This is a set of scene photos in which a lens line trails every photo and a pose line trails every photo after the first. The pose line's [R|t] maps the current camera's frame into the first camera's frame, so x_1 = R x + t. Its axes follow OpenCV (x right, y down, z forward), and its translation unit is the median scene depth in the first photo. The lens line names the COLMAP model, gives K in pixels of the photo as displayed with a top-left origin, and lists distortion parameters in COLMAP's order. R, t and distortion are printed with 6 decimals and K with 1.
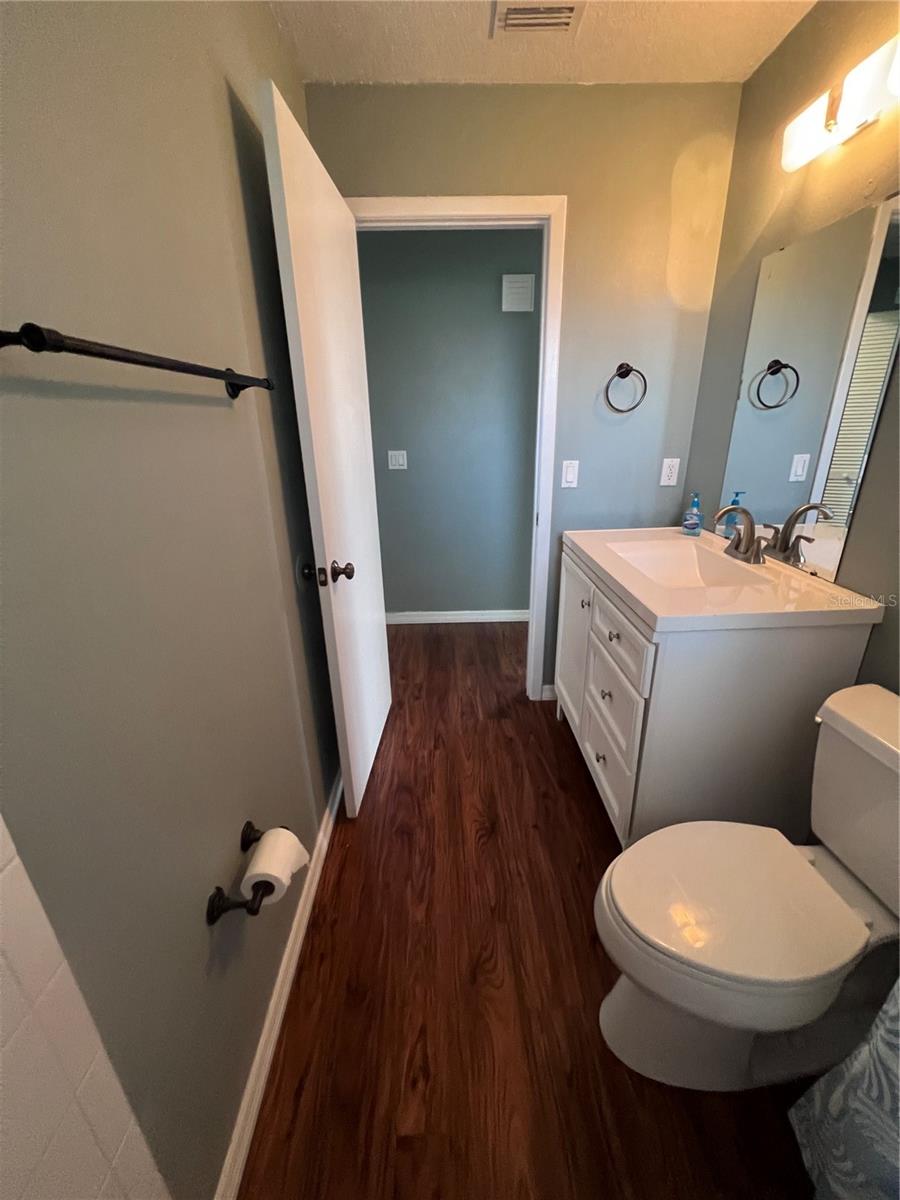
lens RADIAL K [[483.1, 0, 450.9], [0, 483.1, 599.5], [0, 0, 1]] dist [-0.000345, -0.000016]
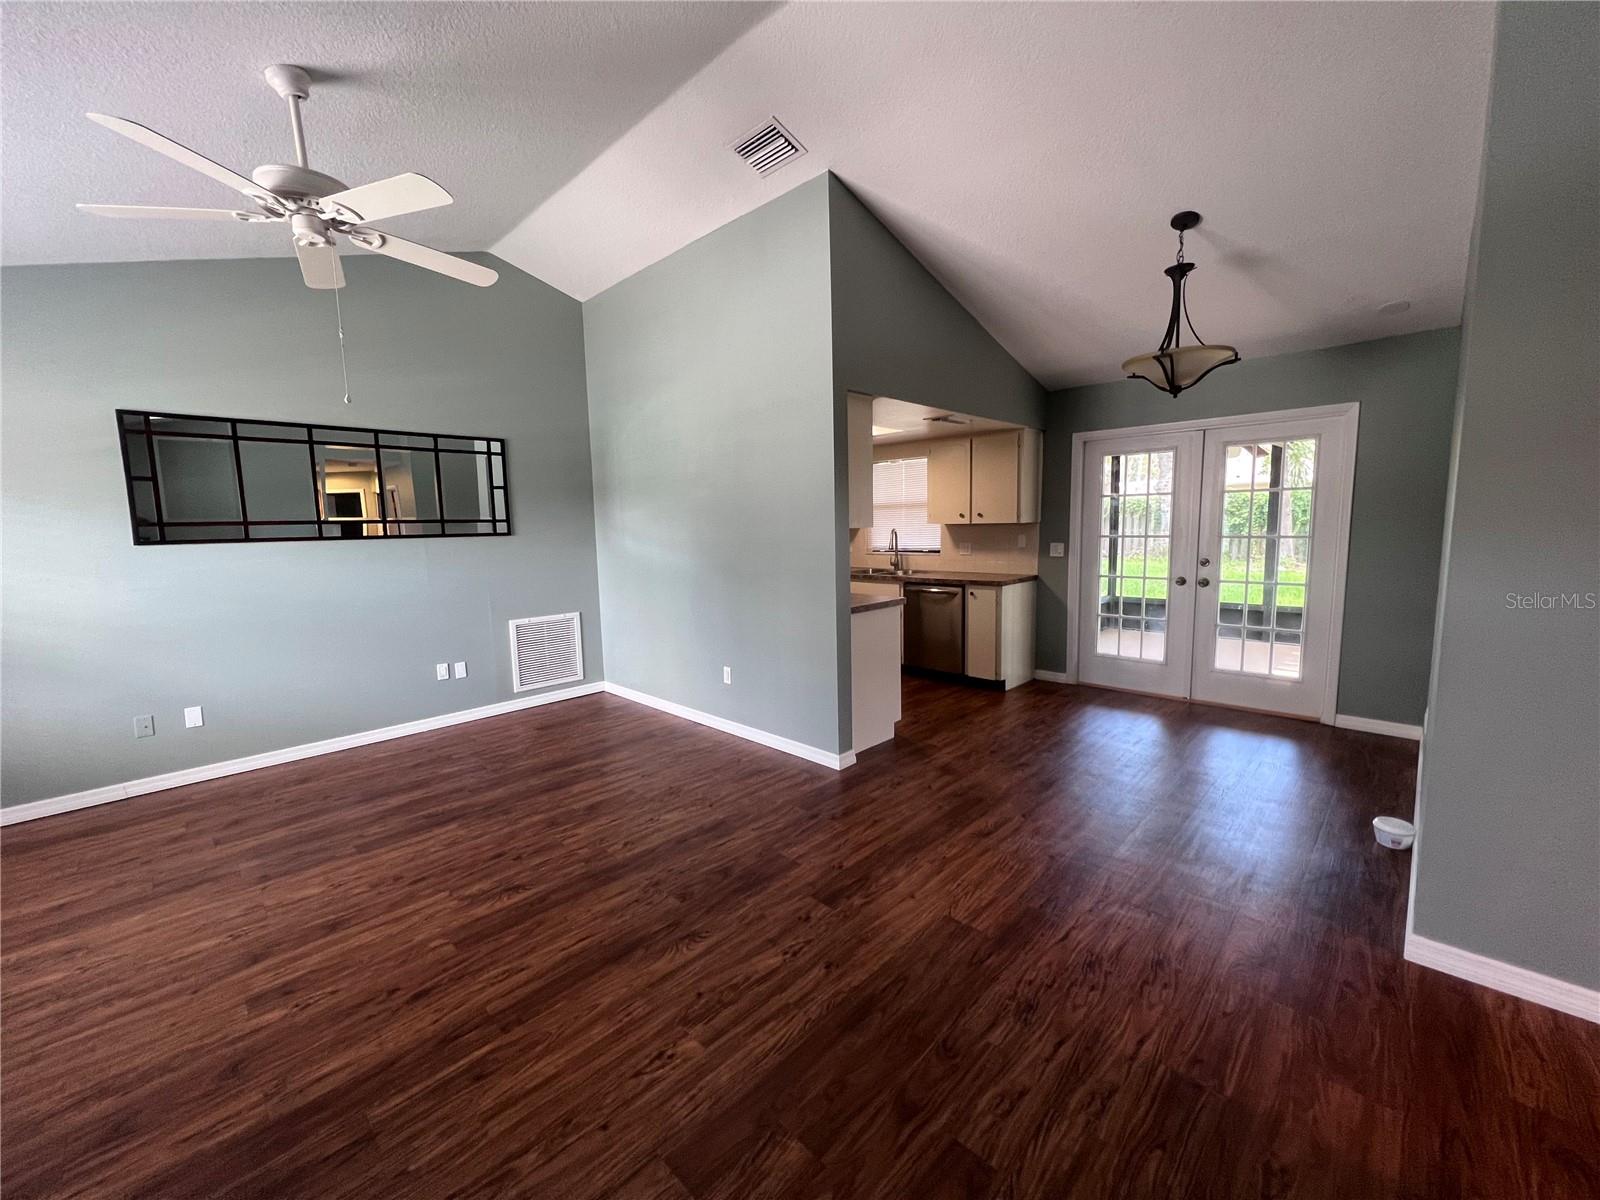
lens RADIAL K [[641.9, 0, 798.5], [0, 641.9, 596.1], [0, 0, 1]] dist [-0.001234, 0.001087]
pose [[-0.696627, -0.049897, 0.715696, -0.991825], [0.281916, 0.898294, 0.337032, -0.363085], [-0.659723, 0.436552, -0.611709, 0.889233]]
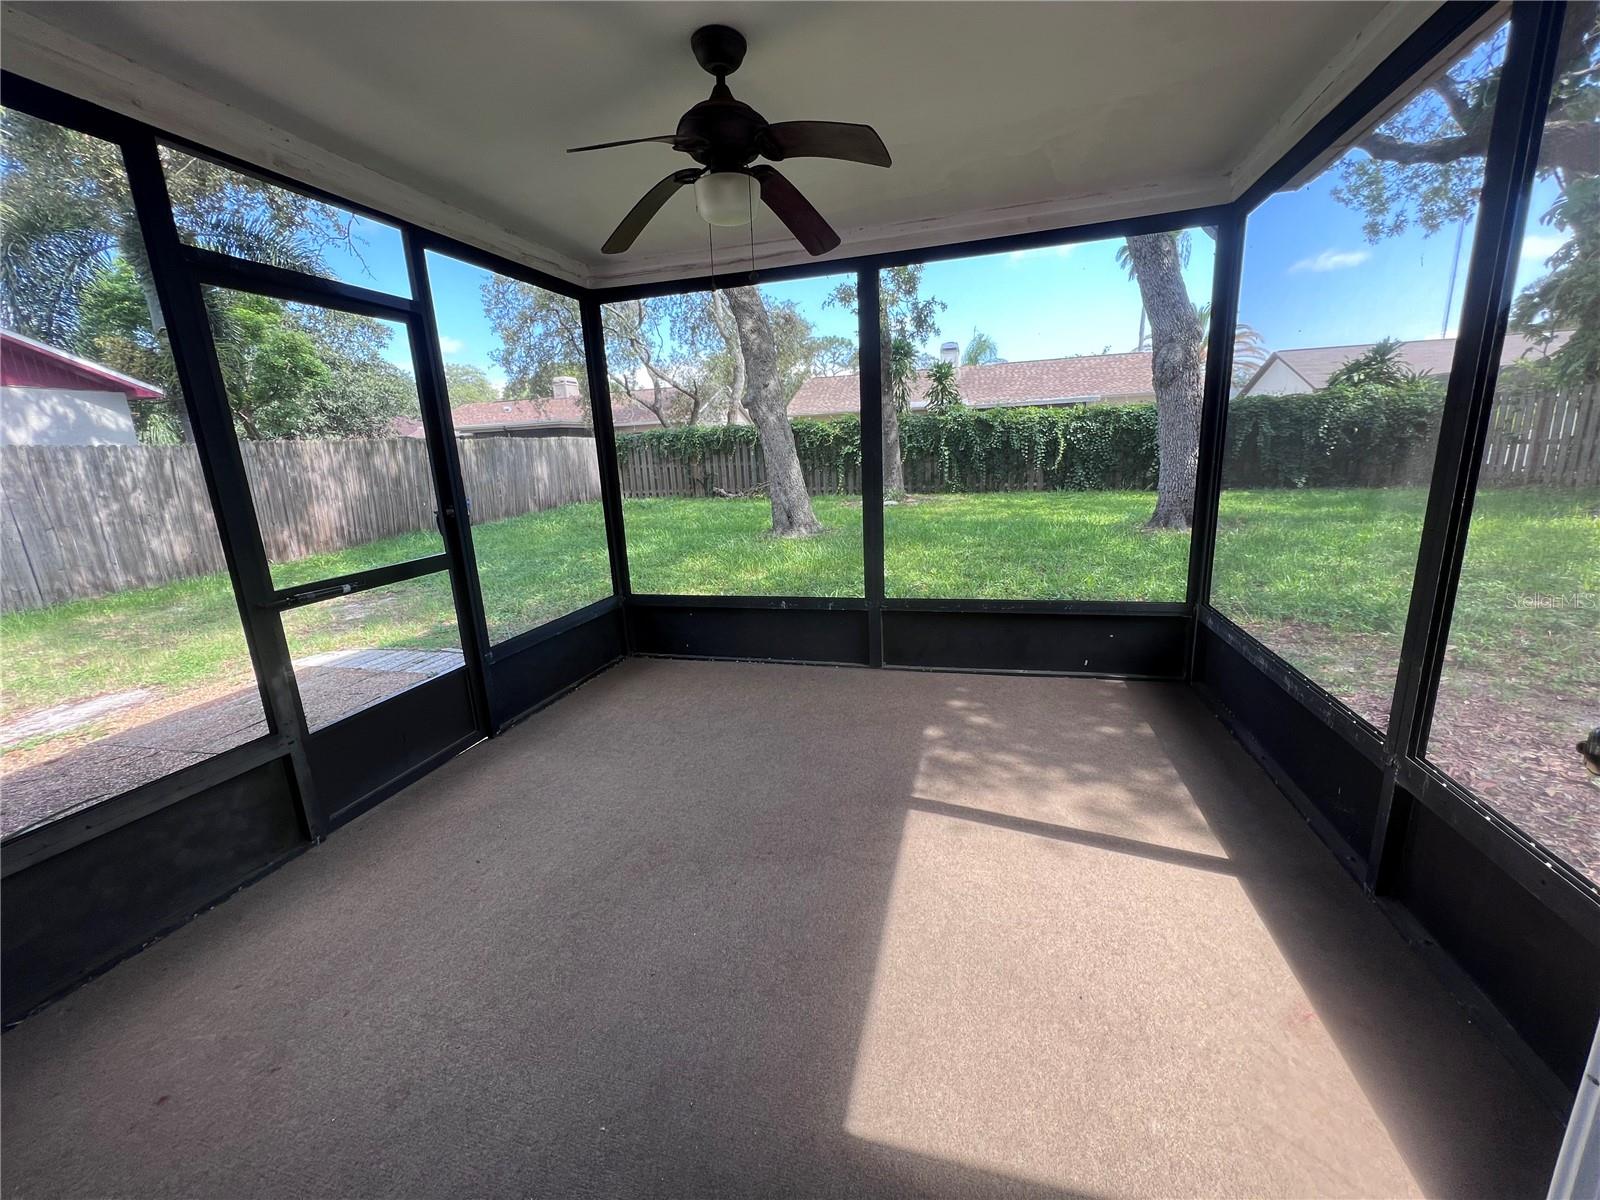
lens RADIAL K [[641.9, 0, 796.4], [0, 641.9, 596.6], [0, 0, 1]] dist [-0.001234, 0.001087]
pose [[-0.952632, -0.005621, 0.304073, -0.465596], [0.163889, 0.832745, 0.528844, 0.968289], [-0.256188, 0.553628, -0.792379, -2.404497]]
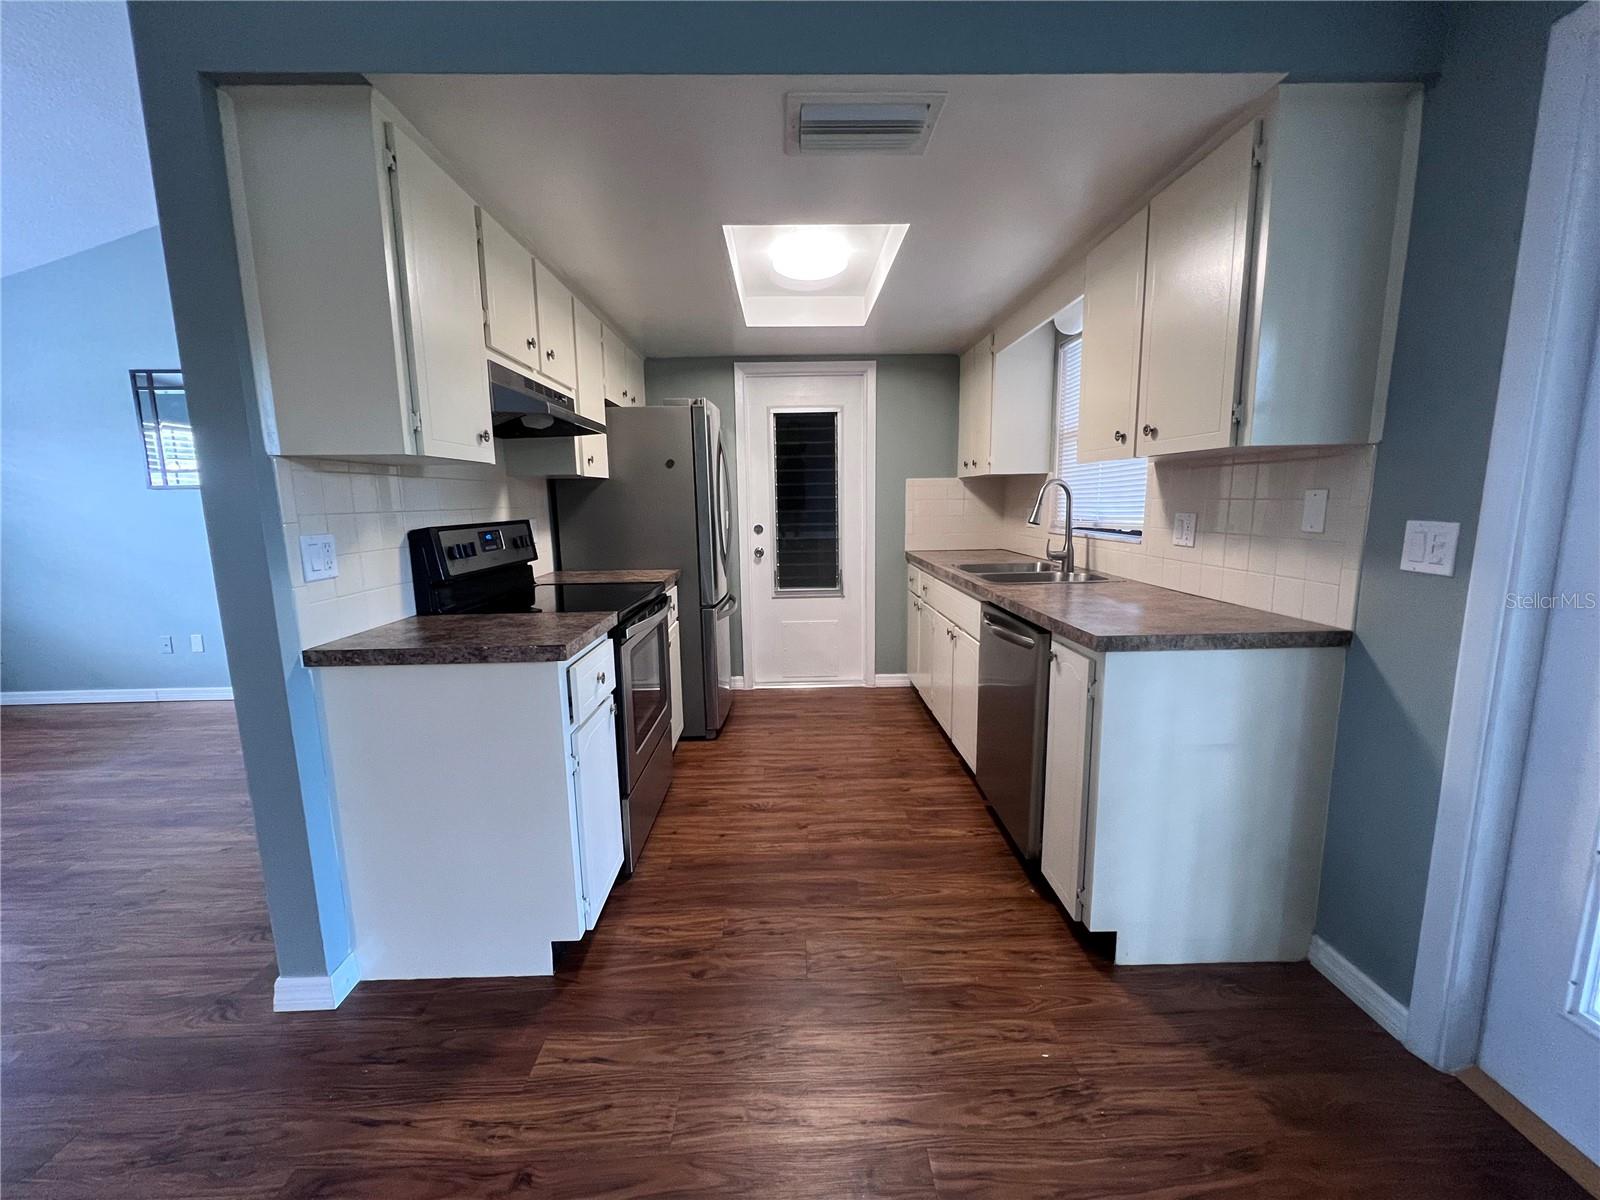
lens RADIAL K [[641.9, 0, 799.0], [0, 641.9, 597.4], [0, 0, 1]] dist [-0.001234, 0.001087]
pose [[0.004753, -0.136072, 0.990688, -0.356790], [0.360847, 0.924182, 0.125206, 0.635515], [-0.932613, 0.356892, 0.053494, -1.528230]]
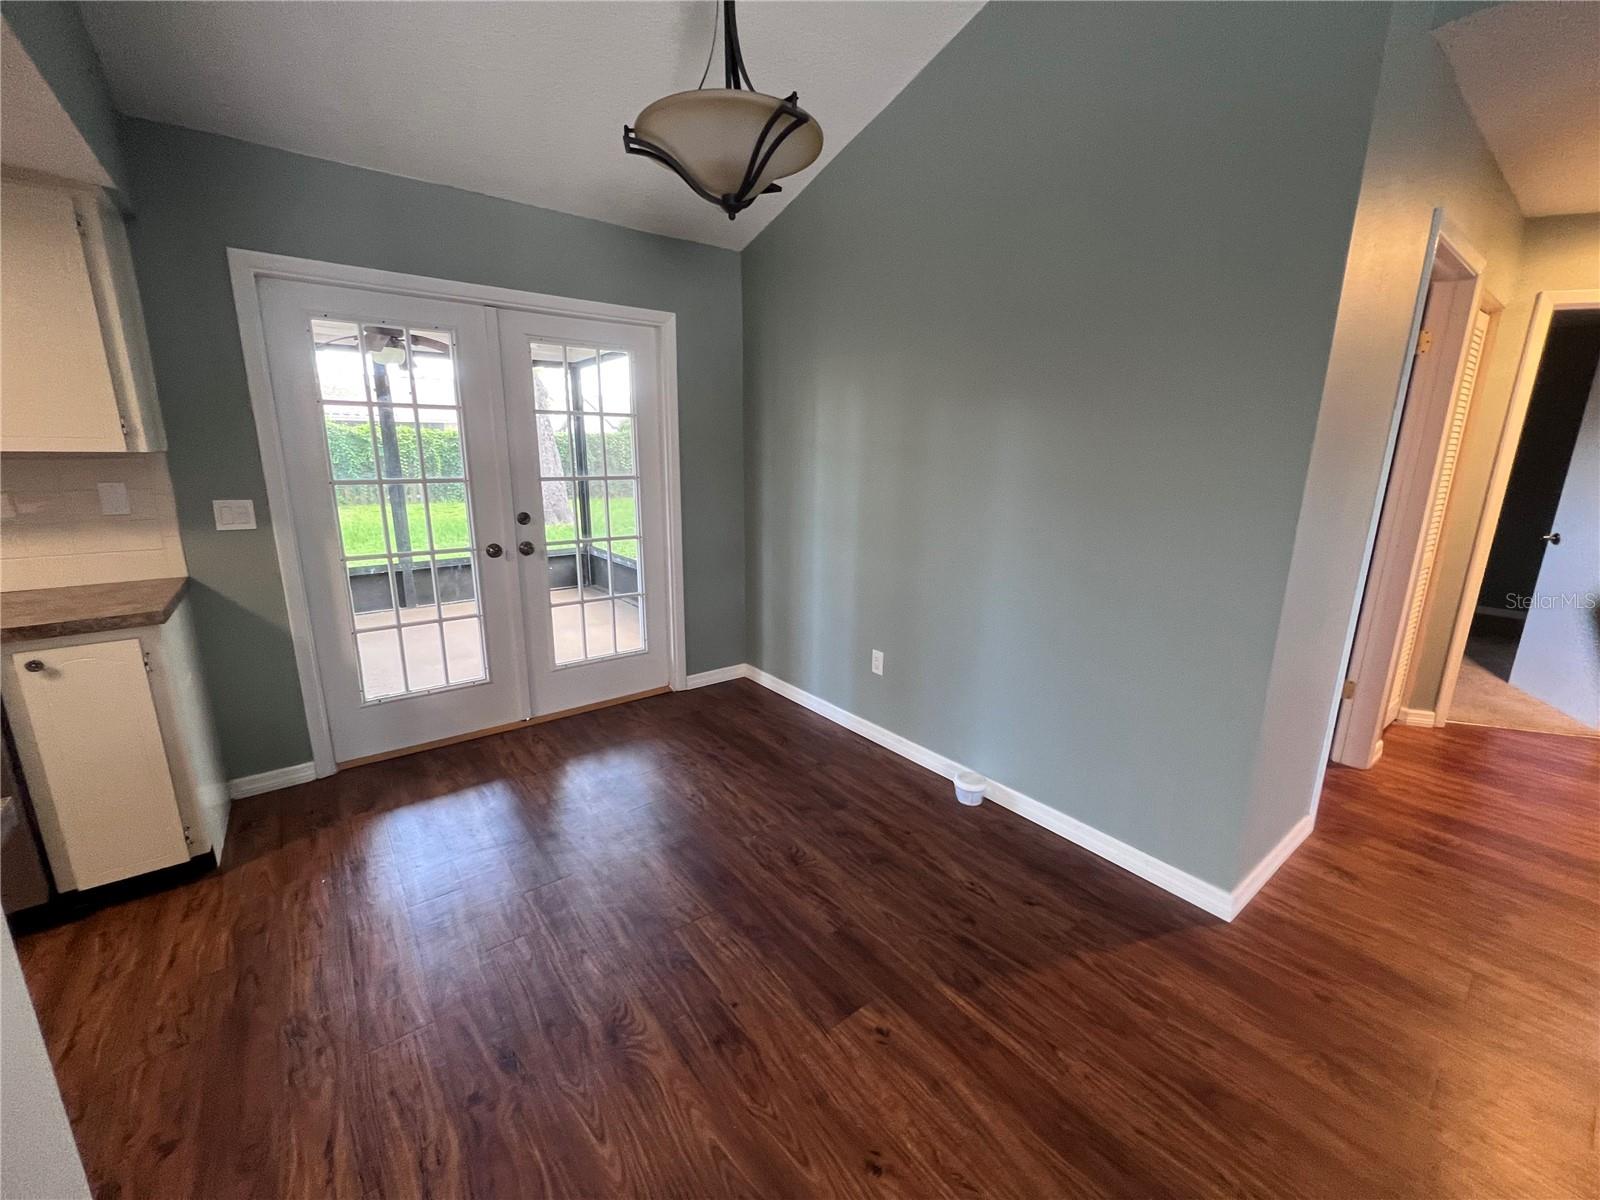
lens RADIAL K [[641.9, 0, 798.9], [0, 641.9, 596.5], [0, 0, 1]] dist [-0.001234, 0.001087]
pose [[-0.805457, 0.142343, -0.575307, 0.387010], [-0.200351, 0.848179, 0.490358, 0.114953], [0.557763, 0.510225, -0.654653, -0.406987]]
